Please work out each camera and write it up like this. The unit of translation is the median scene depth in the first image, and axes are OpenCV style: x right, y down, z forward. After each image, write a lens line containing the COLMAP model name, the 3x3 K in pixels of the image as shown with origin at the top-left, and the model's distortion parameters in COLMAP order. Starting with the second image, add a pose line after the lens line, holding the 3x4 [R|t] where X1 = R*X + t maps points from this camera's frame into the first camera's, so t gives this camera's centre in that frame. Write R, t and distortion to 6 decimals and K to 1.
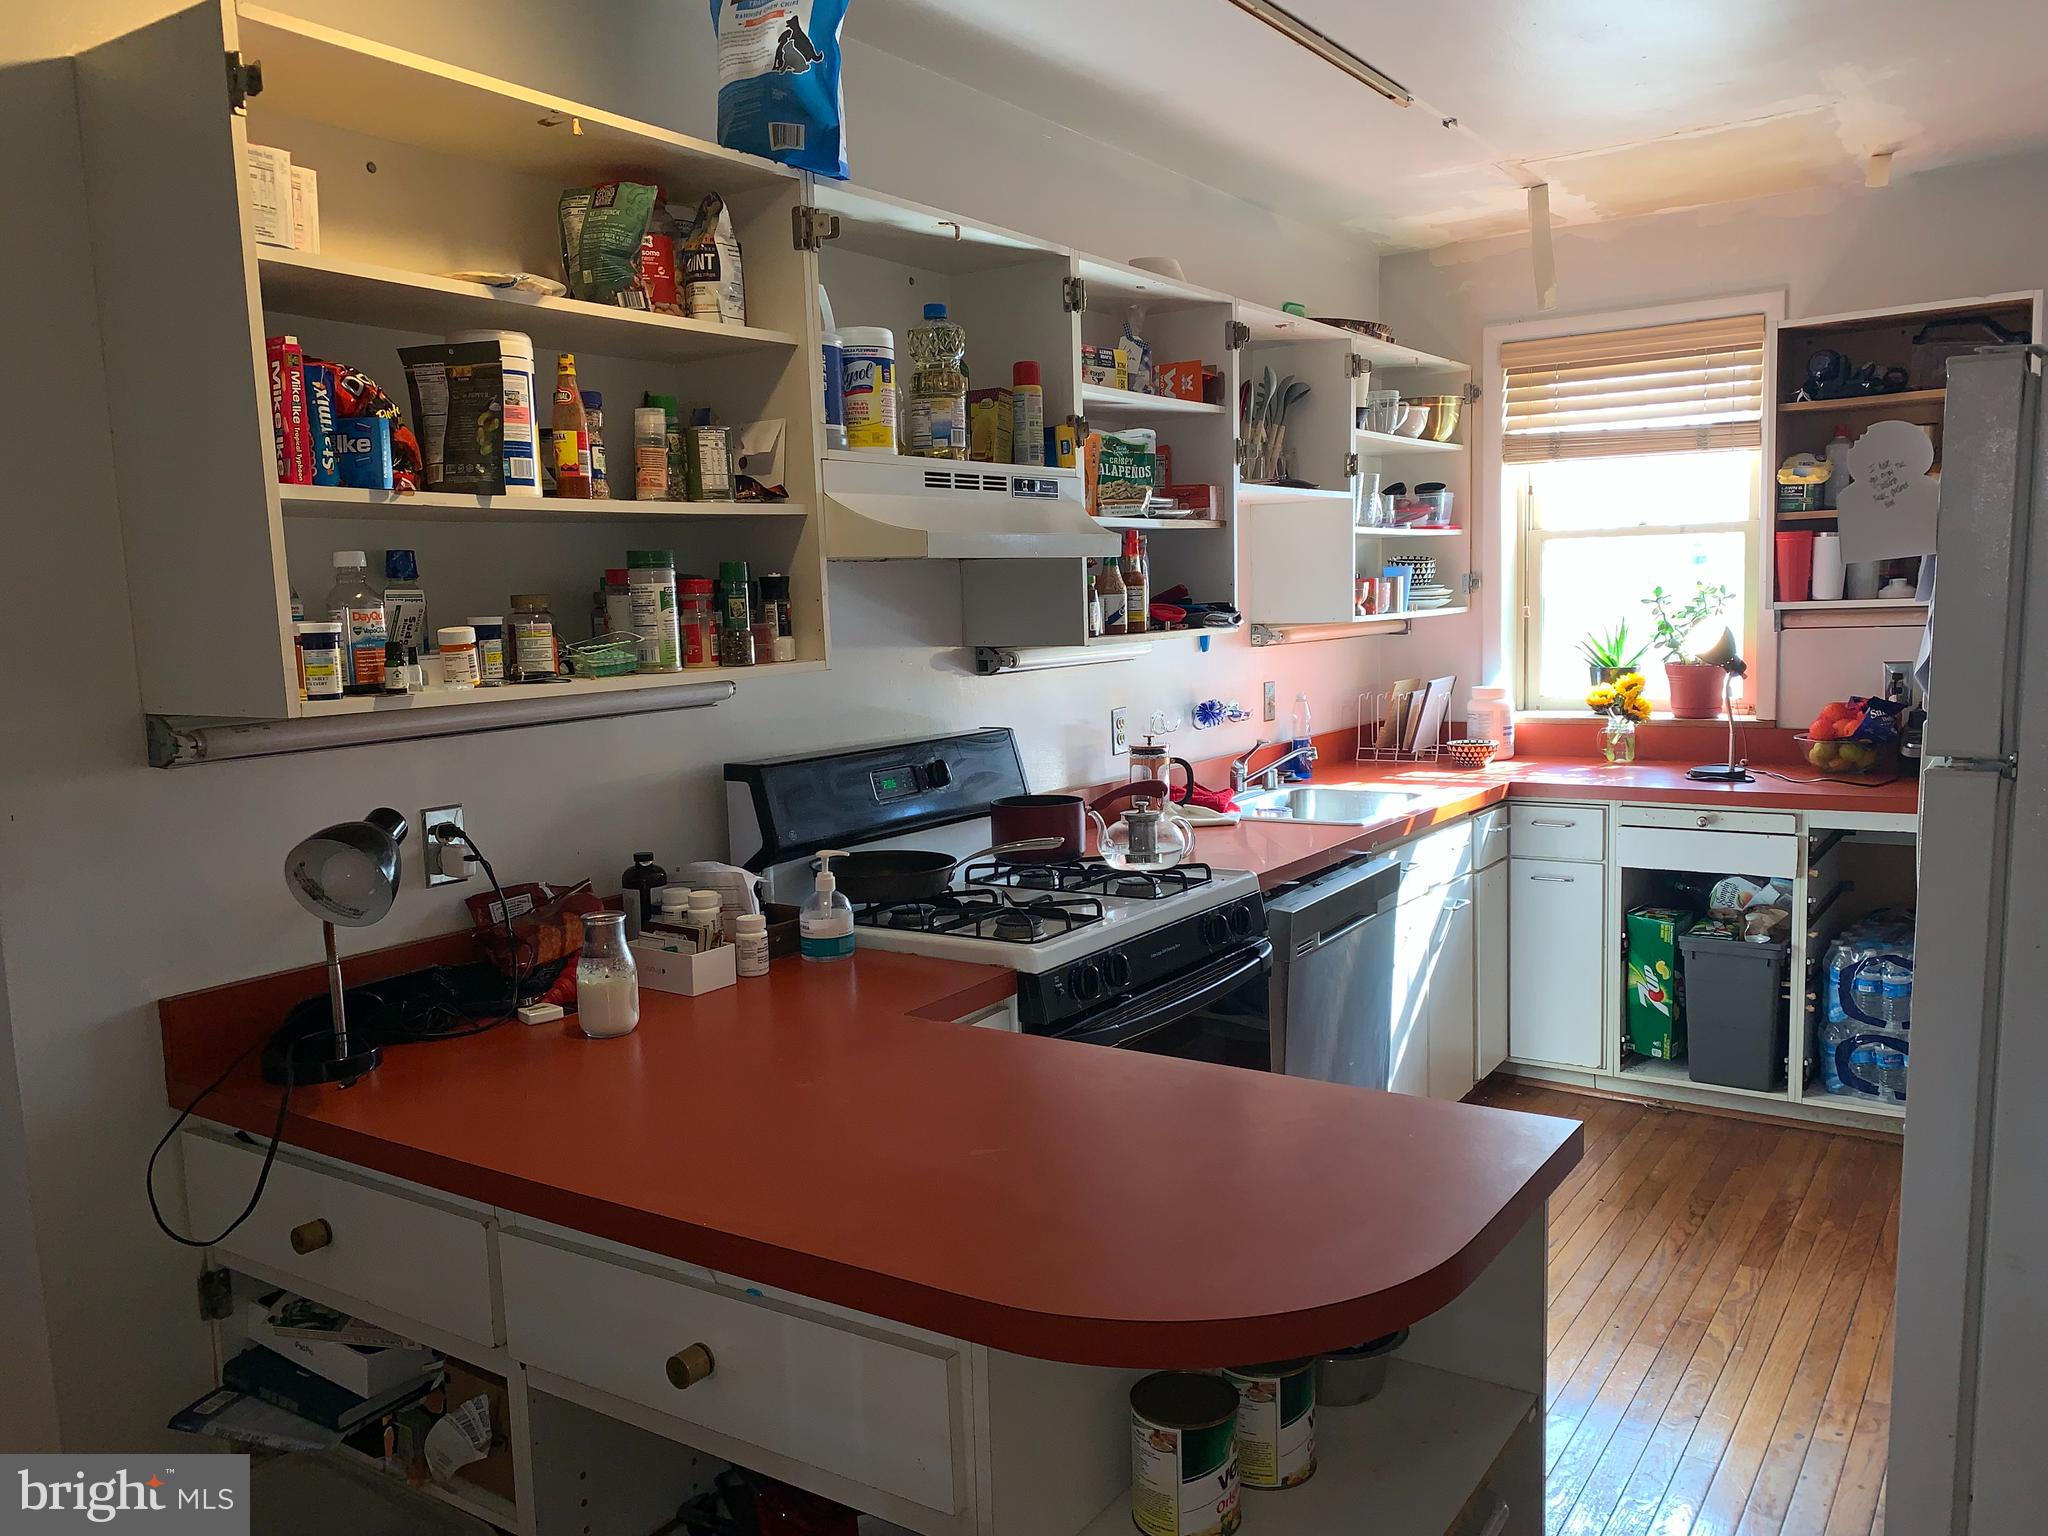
lens RADIAL K [[1610.4, 0, 1024.0], [0, 1610.4, 768.0], [0, 0, 1]] dist [0.007787, -0.010814]
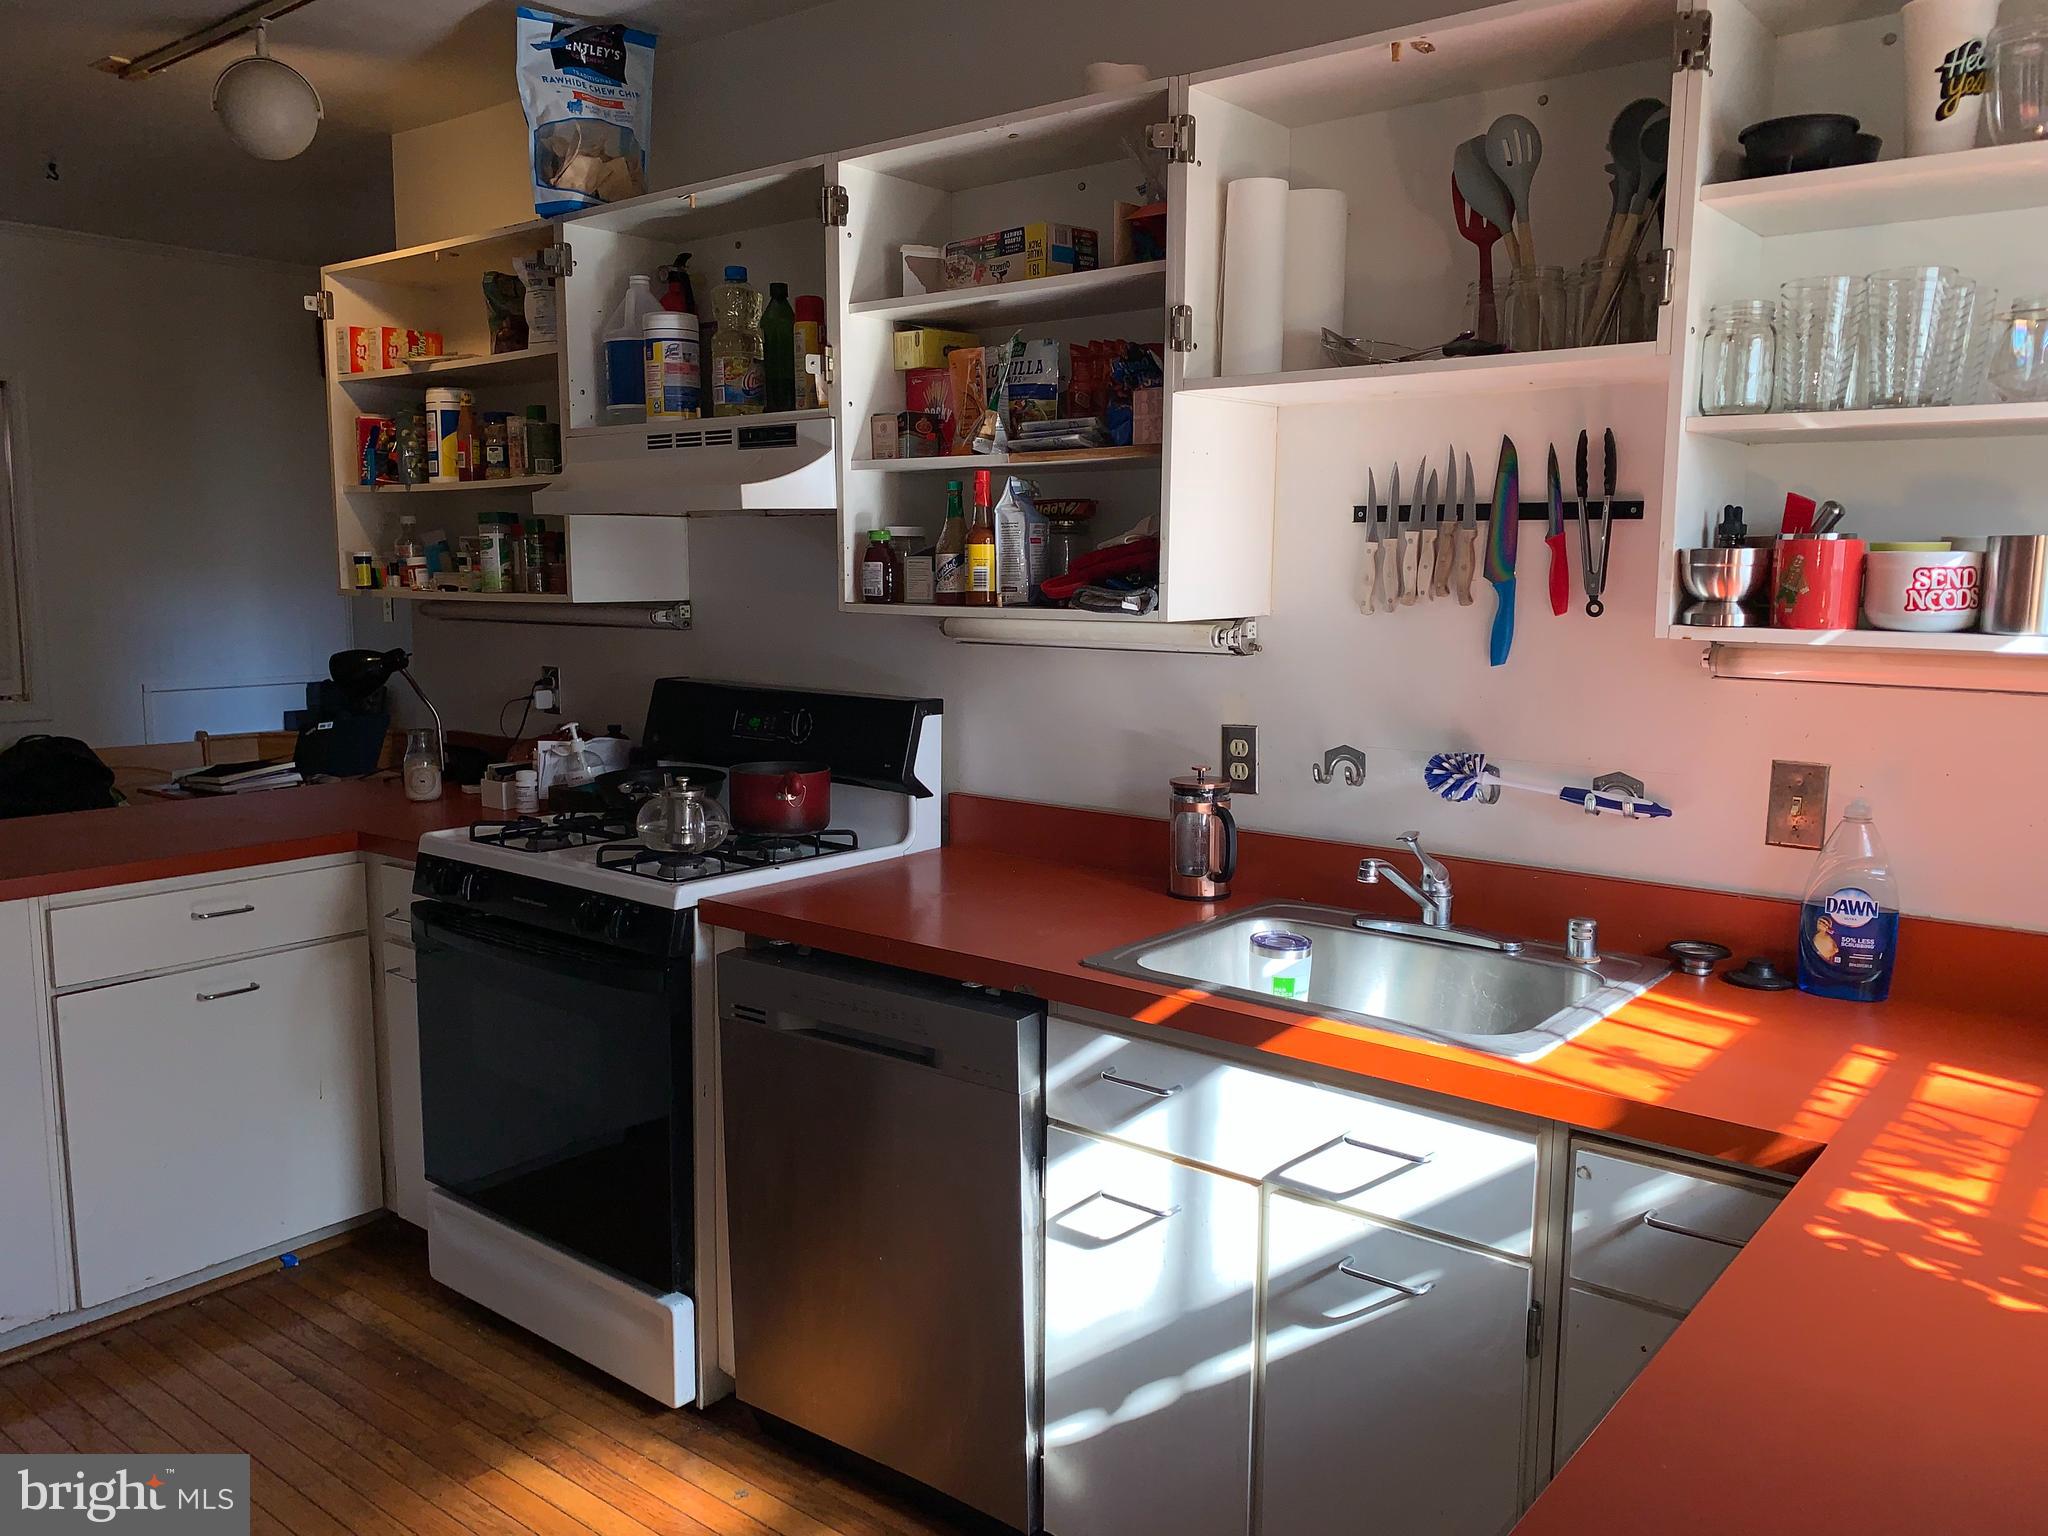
lens RADIAL K [[1610.4, 0, 1024.0], [0, 1610.4, 768.0], [0, 0, 1]] dist [0.007787, -0.010814]
pose [[-0.085394, 0.156572, -0.983968, 1.008759], [-0.109405, 0.980130, 0.165456, -0.163586], [0.990322, 0.121779, -0.066567, 1.299024]]
